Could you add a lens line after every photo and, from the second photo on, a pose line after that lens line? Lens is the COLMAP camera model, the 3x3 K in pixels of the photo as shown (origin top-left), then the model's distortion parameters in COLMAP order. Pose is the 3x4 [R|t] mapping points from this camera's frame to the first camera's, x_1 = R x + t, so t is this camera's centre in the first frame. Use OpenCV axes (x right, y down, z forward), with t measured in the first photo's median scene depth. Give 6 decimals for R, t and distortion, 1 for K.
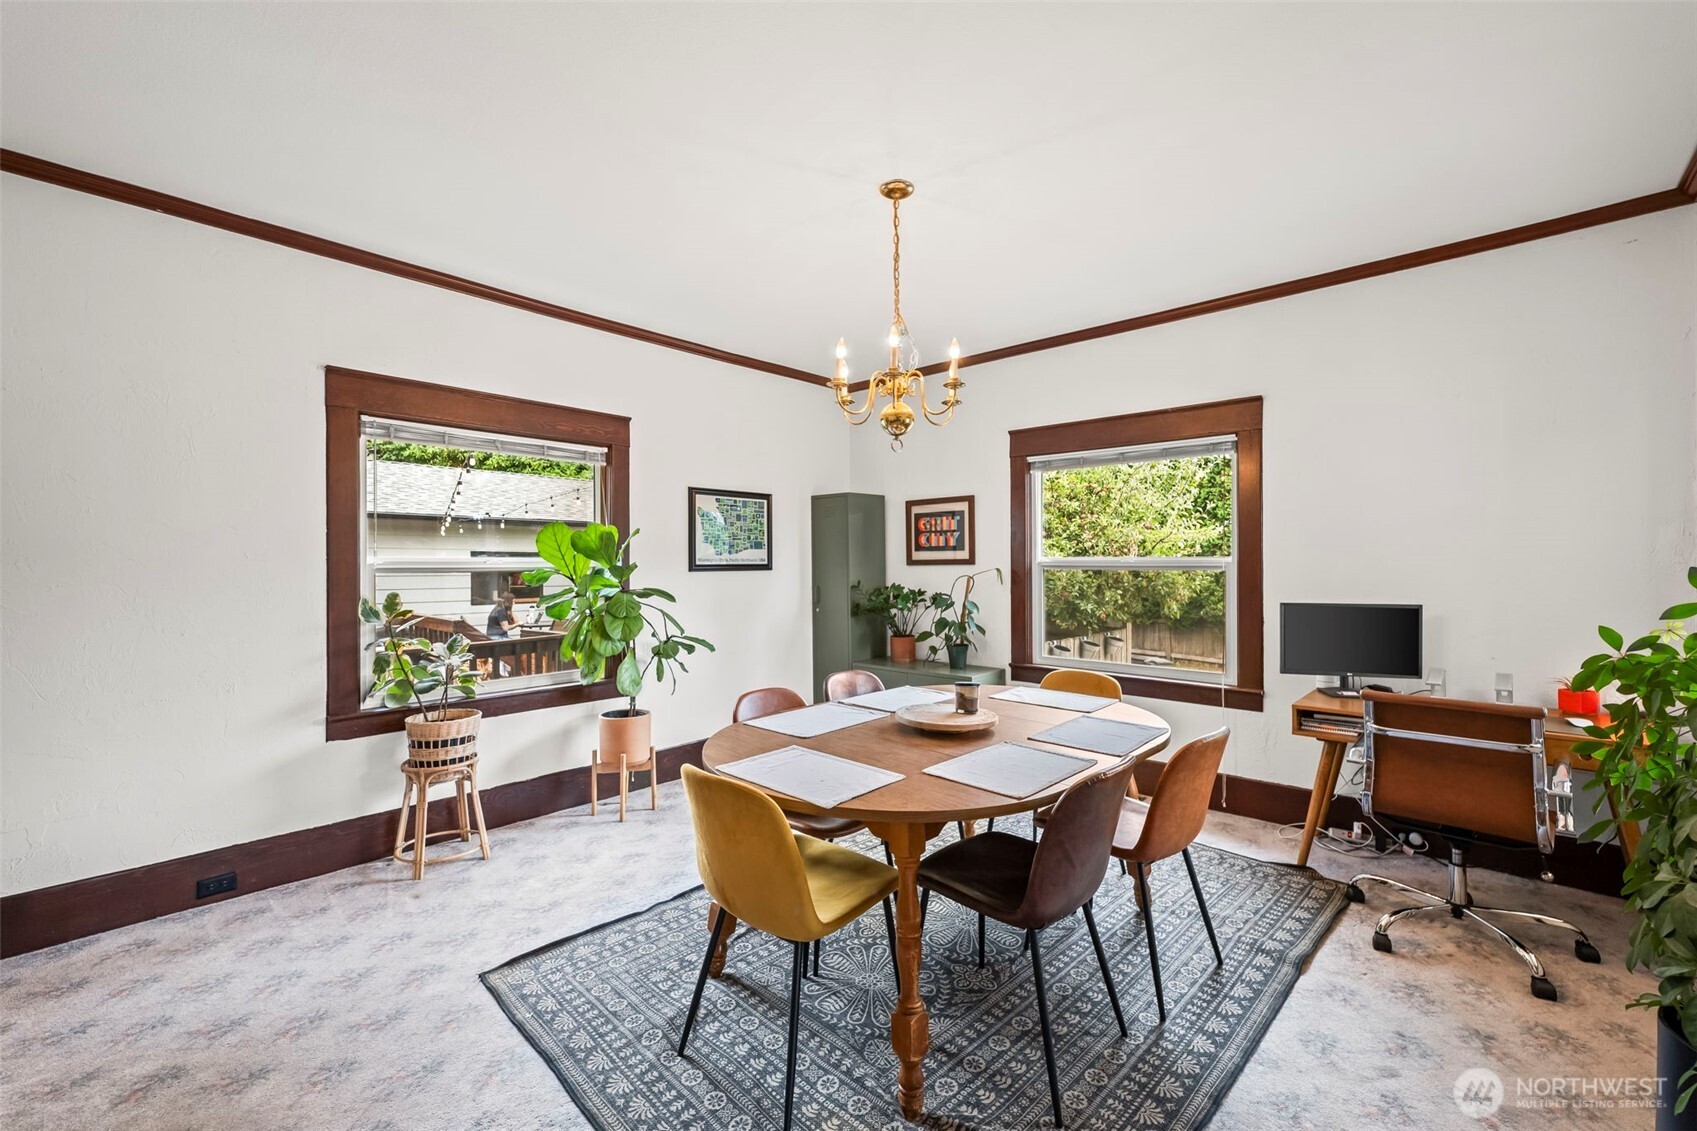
lens RADIAL K [[707.5, 0, 857.3], [0, 707.5, 566.1], [0, 0, 1]] dist [0.000489, -0.000015]
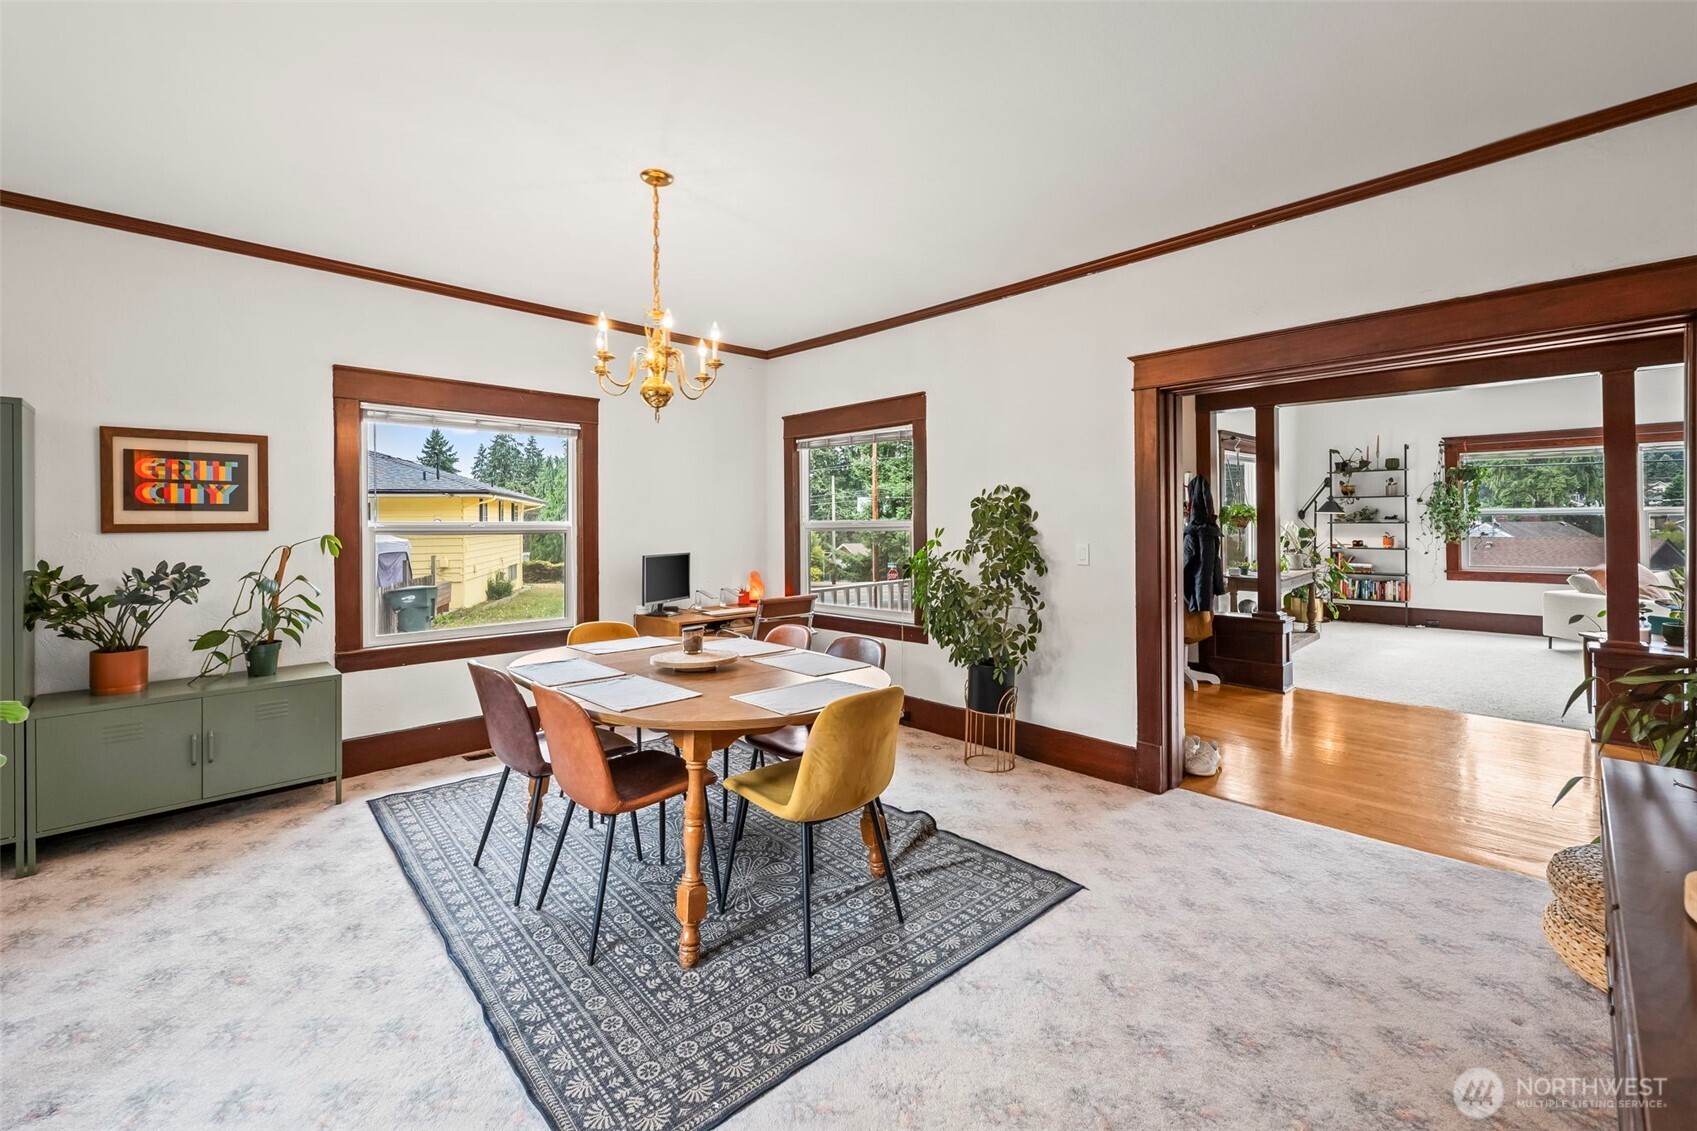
lens RADIAL K [[726.9, 0, 851.0], [0, 726.9, 525.9], [0, 0, 1]] dist [-0.000407, -0.000163]
pose [[0.045202, 0.003895, 0.998970, -0.583525], [0.011744, 0.999921, -0.004430, 0.003396], [-0.998909, 0.011932, 0.045153, 0.376973]]
